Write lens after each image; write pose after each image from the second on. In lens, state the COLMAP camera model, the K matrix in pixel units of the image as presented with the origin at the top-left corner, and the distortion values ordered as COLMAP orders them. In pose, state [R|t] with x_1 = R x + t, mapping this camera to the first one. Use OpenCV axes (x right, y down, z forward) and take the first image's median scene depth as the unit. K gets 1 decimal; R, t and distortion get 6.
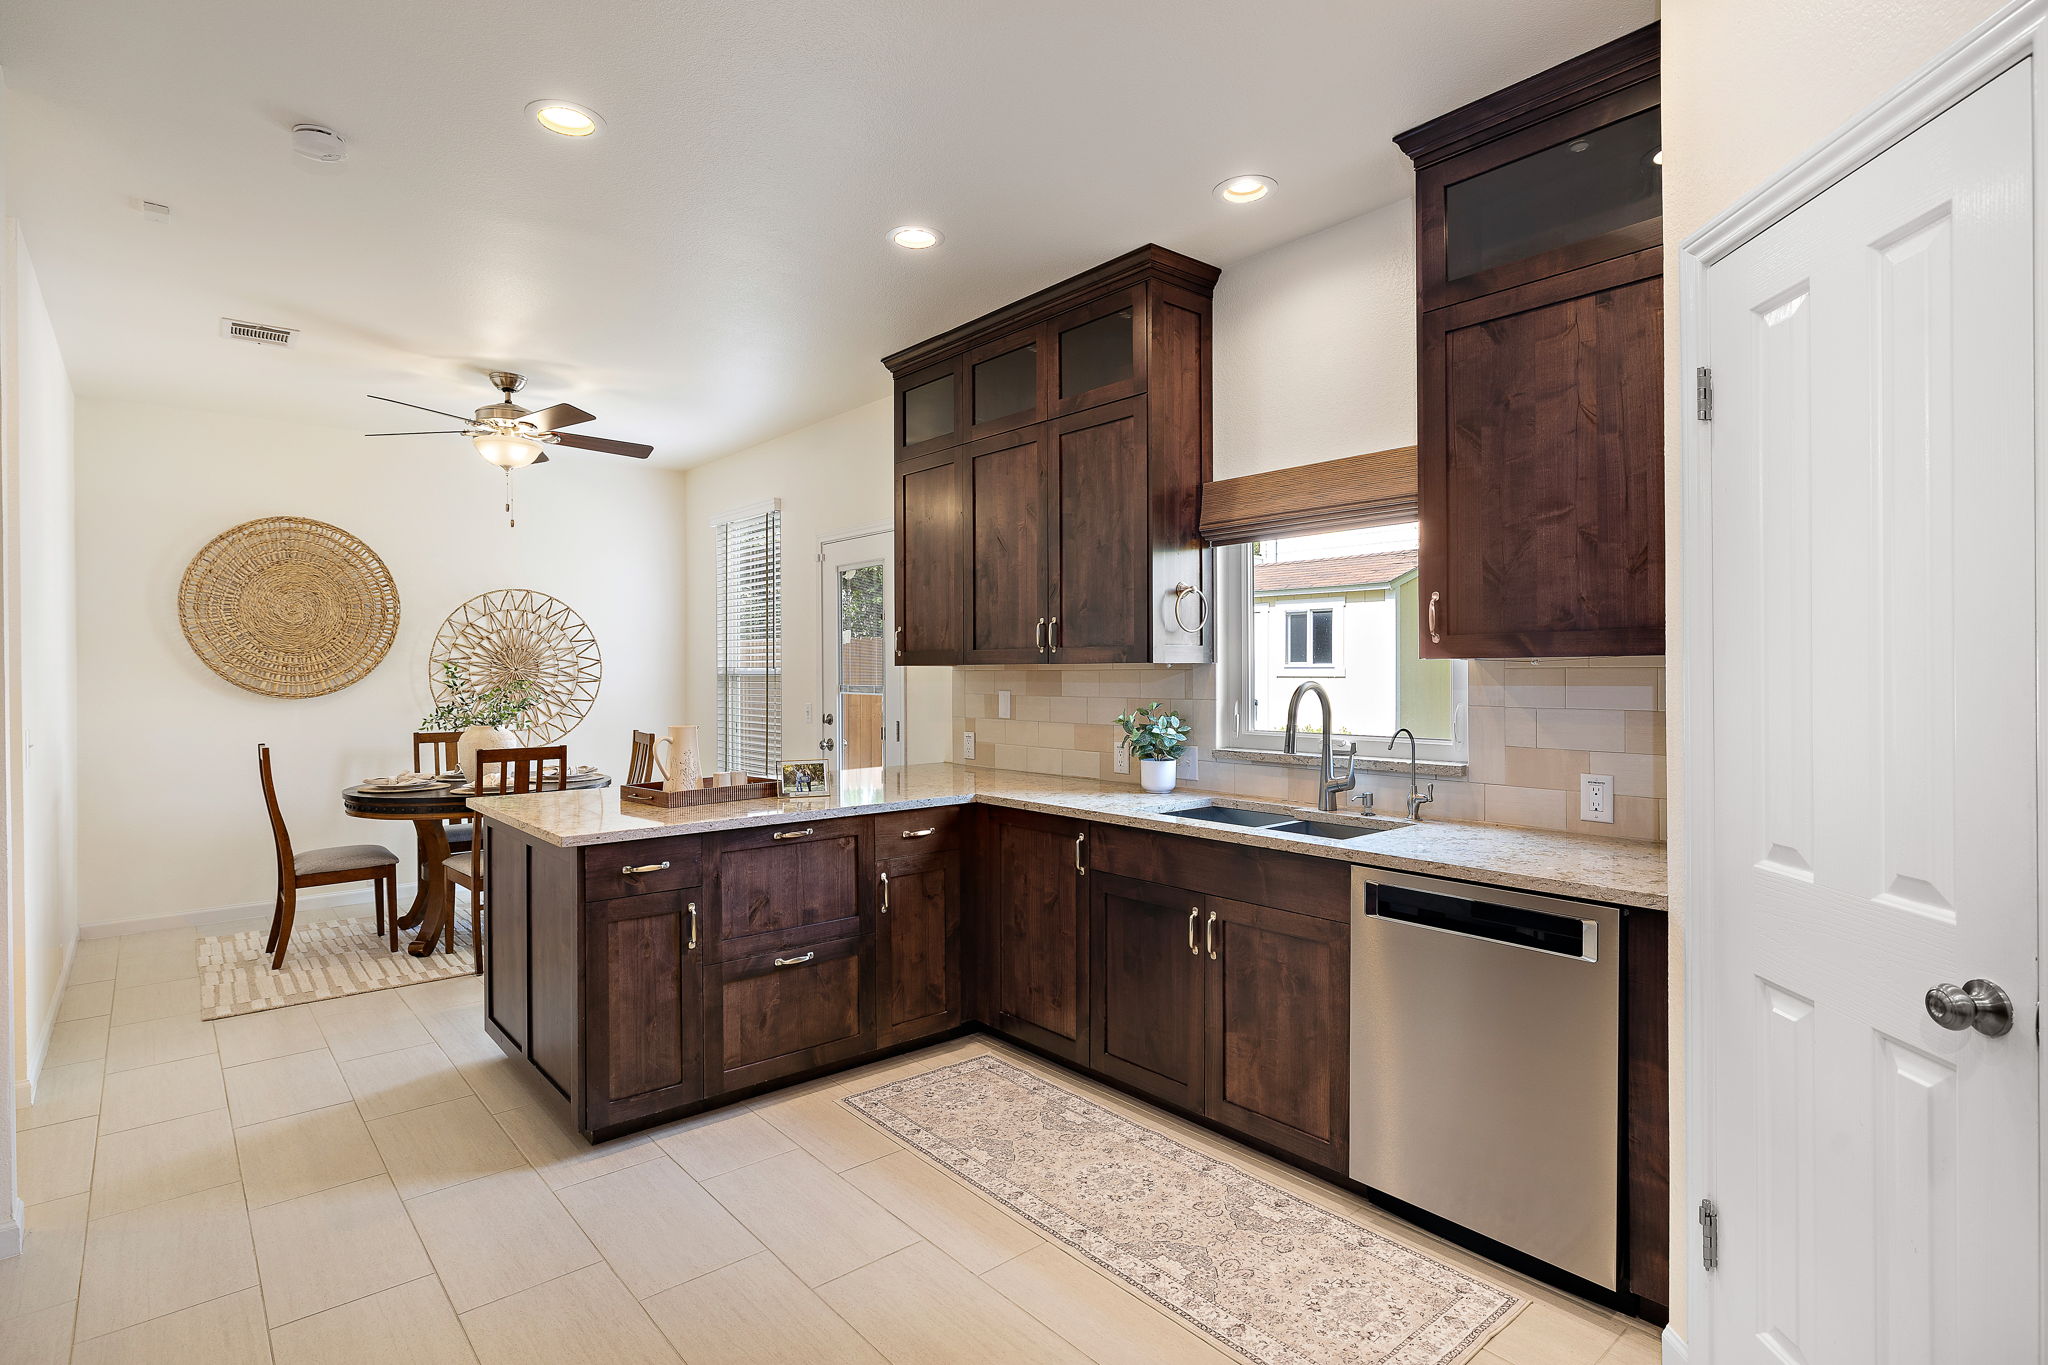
lens RADIAL K [[1047.3, 0, 1045.1], [0, 1047.3, 673.5], [0, 0, 1]] dist [0.001147, 0.001886]
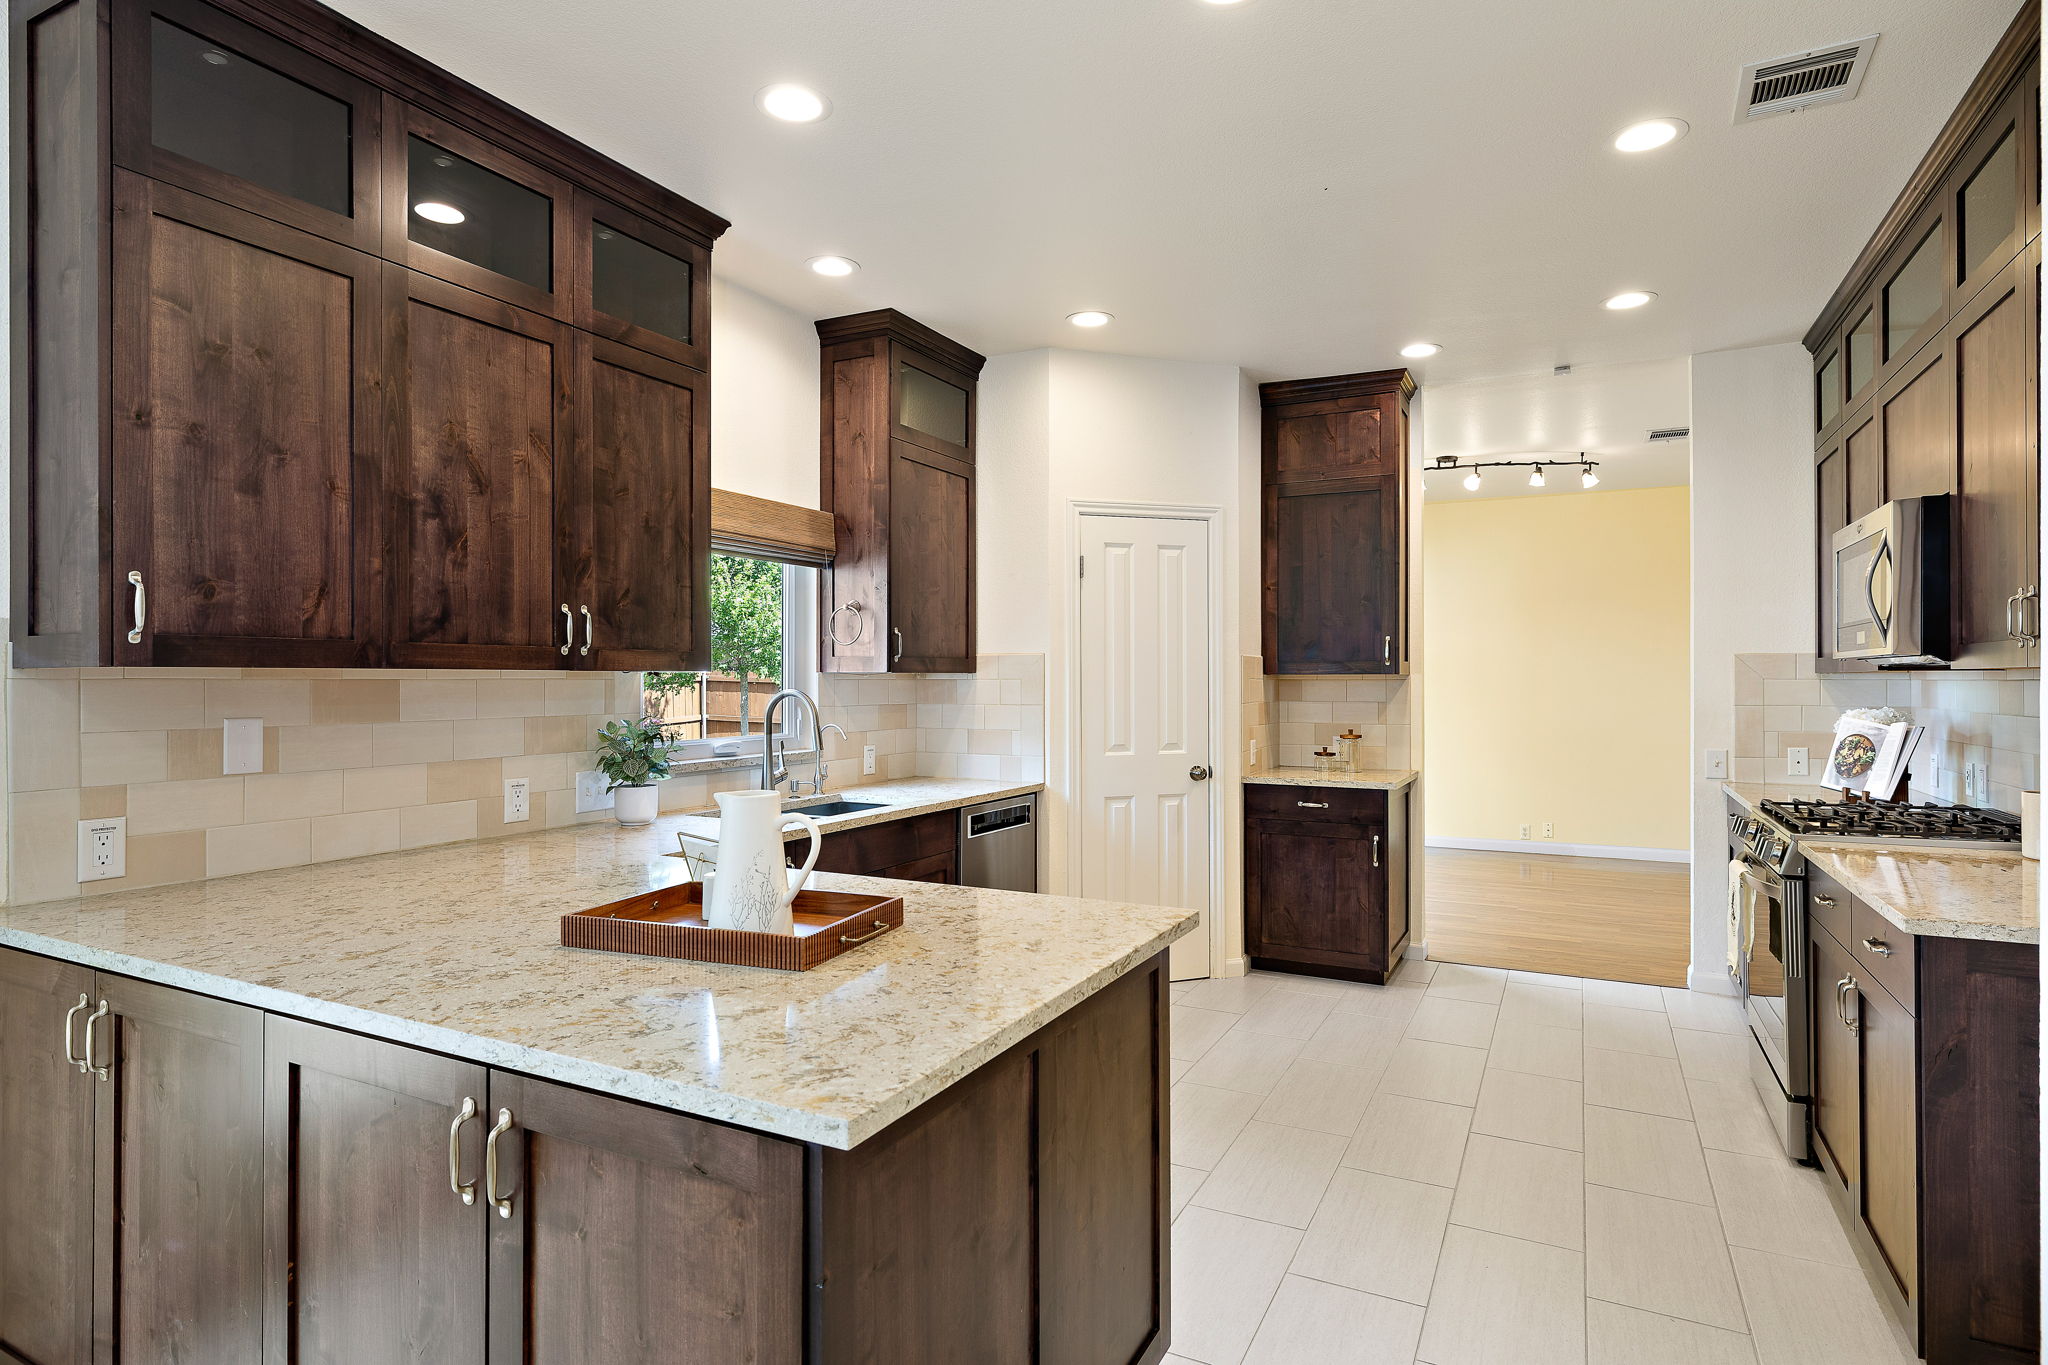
lens RADIAL K [[1047.3, 0, 1040.1], [0, 1047.3, 684.9], [0, 0, 1]] dist [0.001147, 0.001886]
pose [[-0.375087, 0.003170, 0.926984, -1.221569], [0.008842, 0.999961, 0.000159, 0.005297], [-0.926947, 0.008256, -0.375100, 1.549443]]
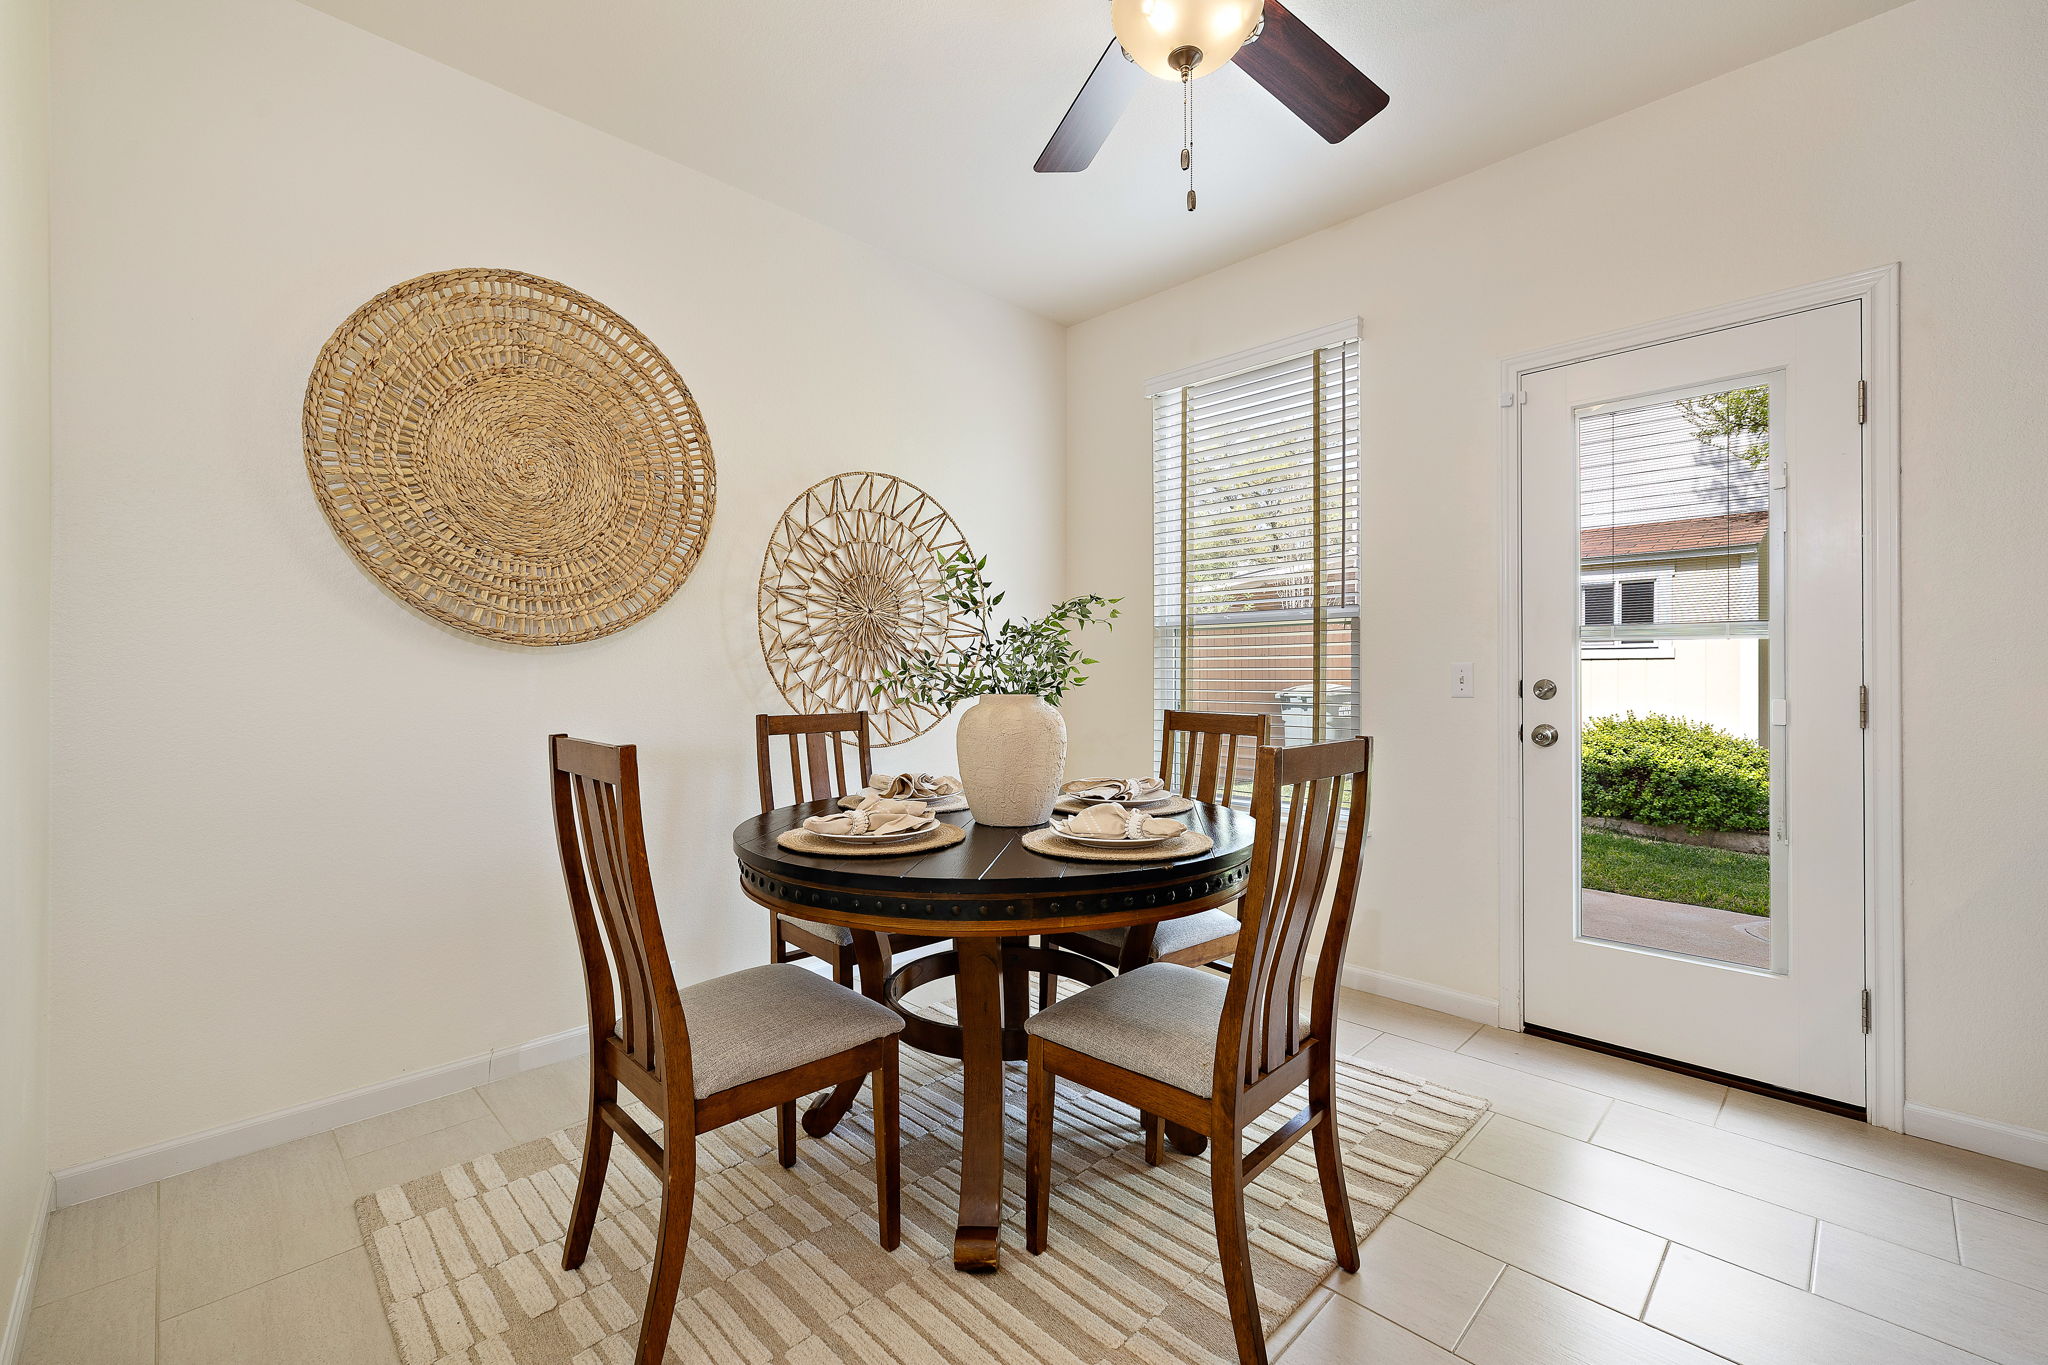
lens RADIAL K [[857.6, 0, 1022.0], [0, 857.6, 673.6], [0, 0, 1]] dist [0.004283, -0.000593]
pose [[0.996610, 0.003658, 0.082185, -0.307928], [-0.002948, 0.999957, -0.008763, 0.023790], [-0.082214, 0.008491, 0.996579, 0.341051]]
